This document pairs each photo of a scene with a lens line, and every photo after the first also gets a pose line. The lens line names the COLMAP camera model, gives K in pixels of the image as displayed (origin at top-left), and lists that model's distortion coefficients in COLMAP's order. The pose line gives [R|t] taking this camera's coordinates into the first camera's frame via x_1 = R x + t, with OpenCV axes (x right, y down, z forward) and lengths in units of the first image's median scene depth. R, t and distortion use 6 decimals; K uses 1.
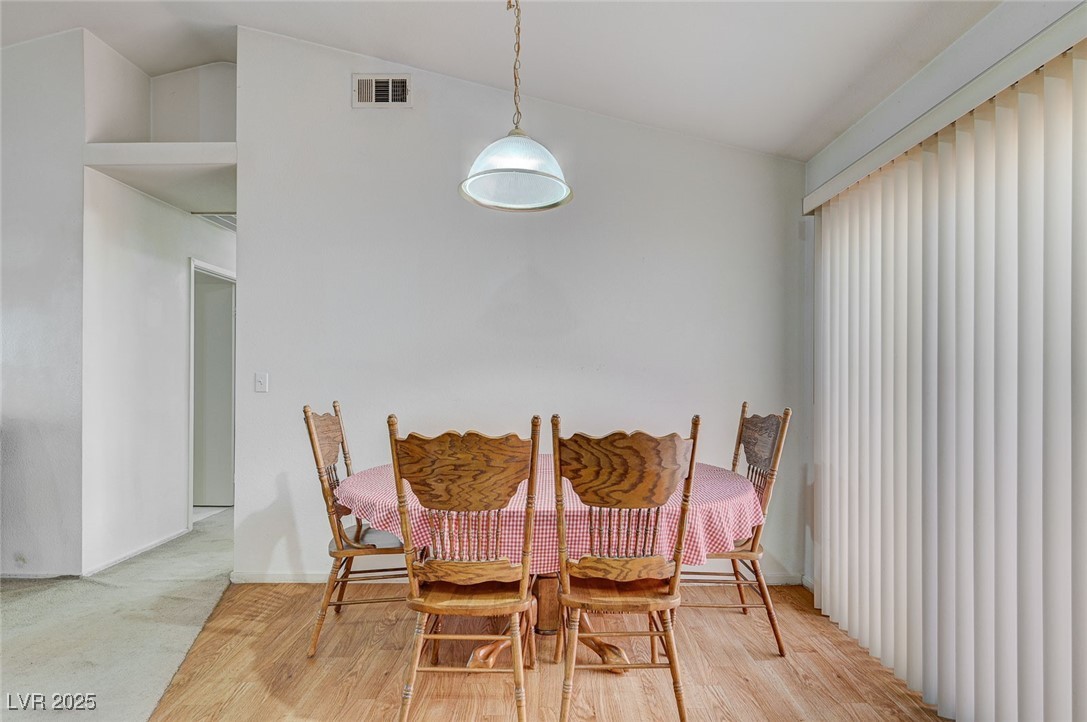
lens RADIAL K [[521.8, 0, 550.2], [0, 521.8, 378.6], [0, 0, 1]] dist [-0.000305, -0.000981]
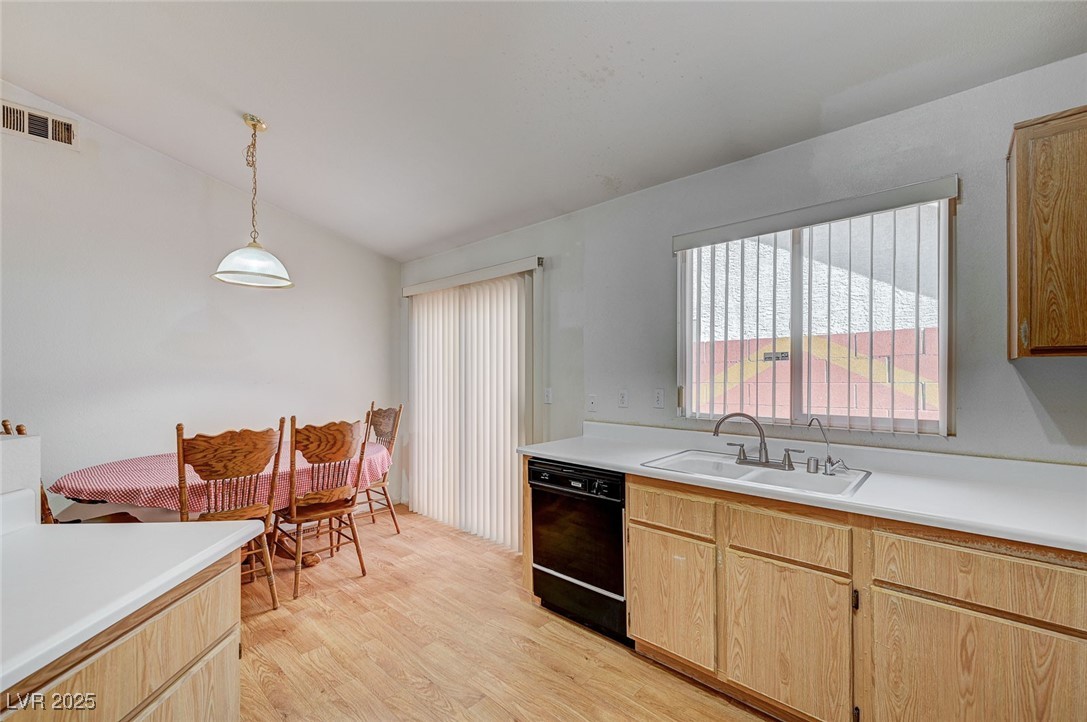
lens RADIAL K [[454.5, 0, 549.1], [0, 454.5, 372.7], [0, 0, 1]] dist [0.001130, -0.000492]
pose [[0.667902, -0.002156, 0.744246, -0.511174], [0.005070, 0.999986, -0.001653, -0.064857], [-0.744232, 0.004878, 0.667904, -0.632284]]
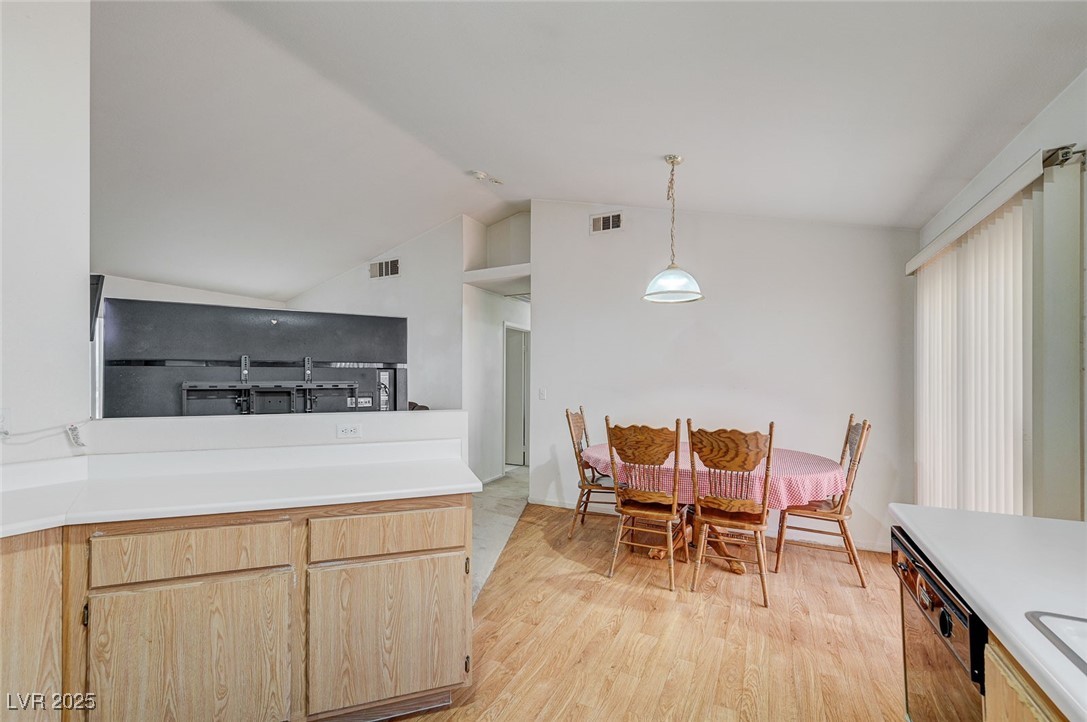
lens RADIAL K [[454.5, 0, 547.5], [0, 454.5, 377.6], [0, 0, 1]] dist [0.001130, -0.000492]
pose [[0.896793, -0.002919, -0.442440, 0.254895], [0.000007, 0.999978, -0.006582, -0.062861], [0.442450, 0.005899, 0.896774, -0.653834]]
